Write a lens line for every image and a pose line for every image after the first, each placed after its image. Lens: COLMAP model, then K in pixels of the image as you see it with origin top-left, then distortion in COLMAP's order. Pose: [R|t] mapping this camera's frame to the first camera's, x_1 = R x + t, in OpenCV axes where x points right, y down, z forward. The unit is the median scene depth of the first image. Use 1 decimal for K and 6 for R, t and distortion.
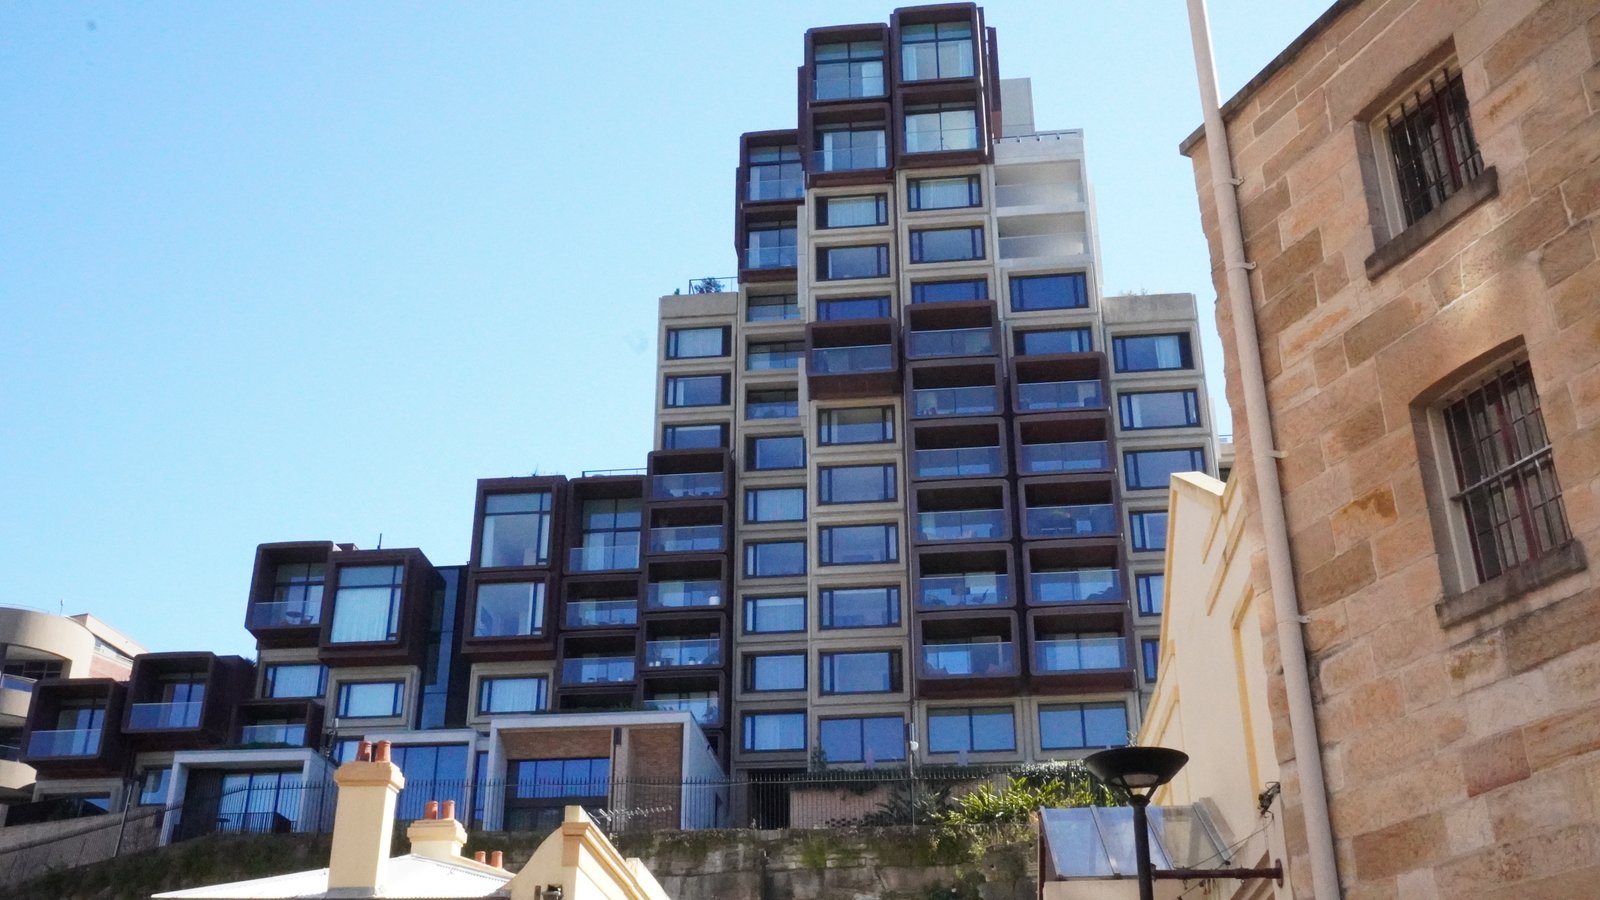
lens RADIAL K [[1629.7, 0, 796.7], [0, 1629.7, 474.8], [0, 0, 1]] dist [-0.011822, 0.007952]
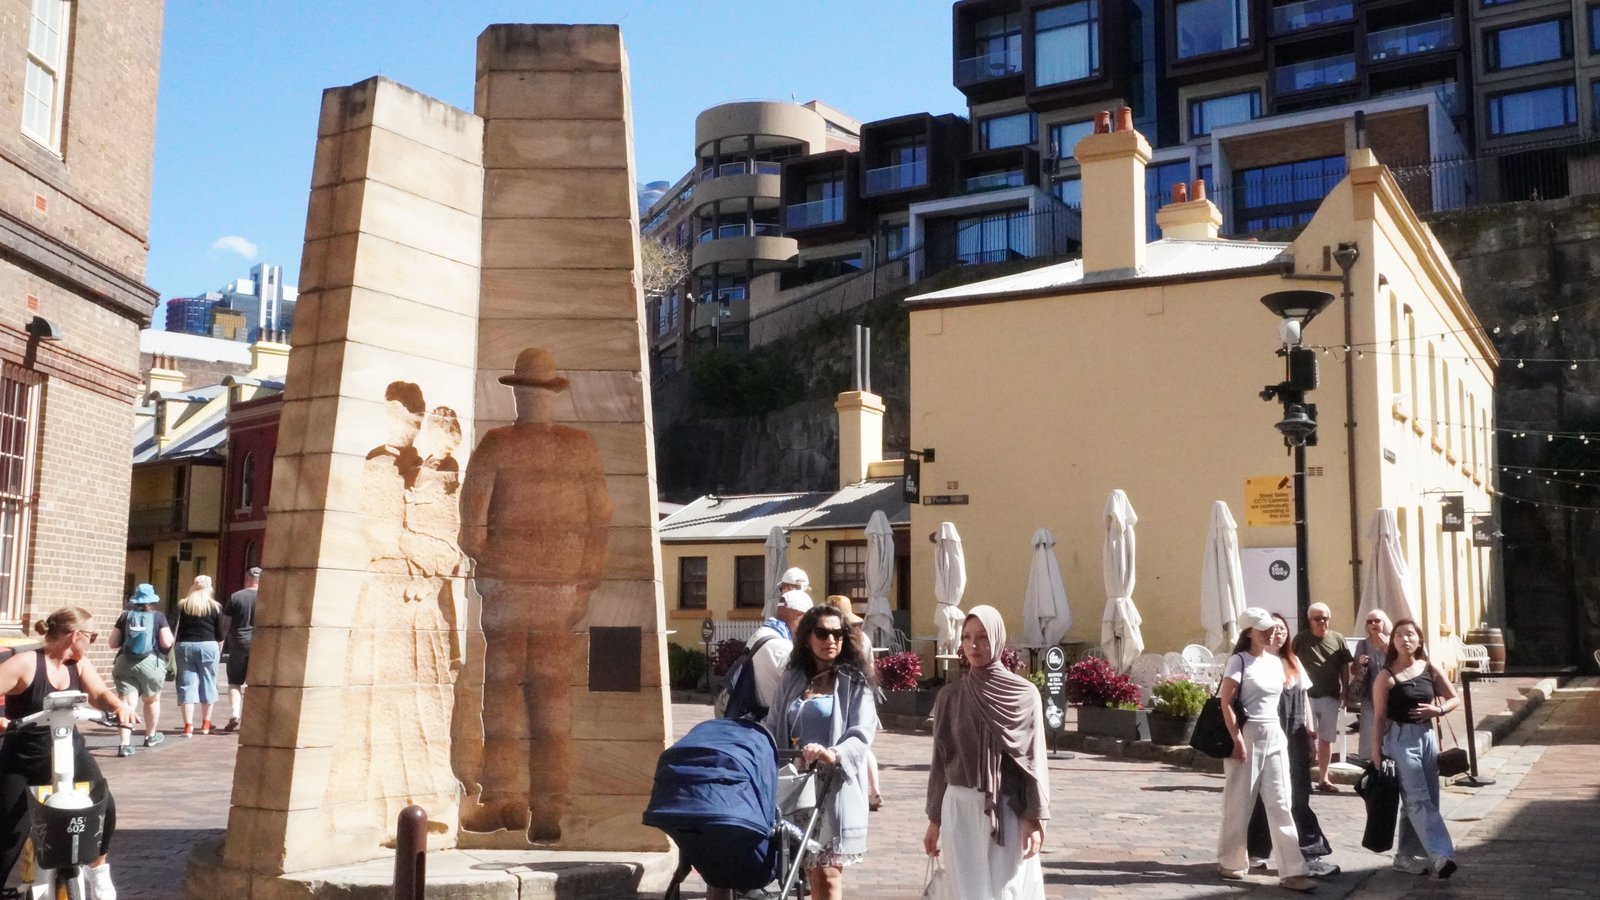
lens RADIAL K [[1458.9, 0, 800.0], [0, 1458.9, 450.0], [0, 0, 1]] dist [-0.005277, 0.000335]
pose [[0.899932, -0.047031, -0.433486, -0.035605], [0.181453, 0.944387, 0.274242, 0.041317], [0.396480, -0.325456, 0.858418, 0.088107]]
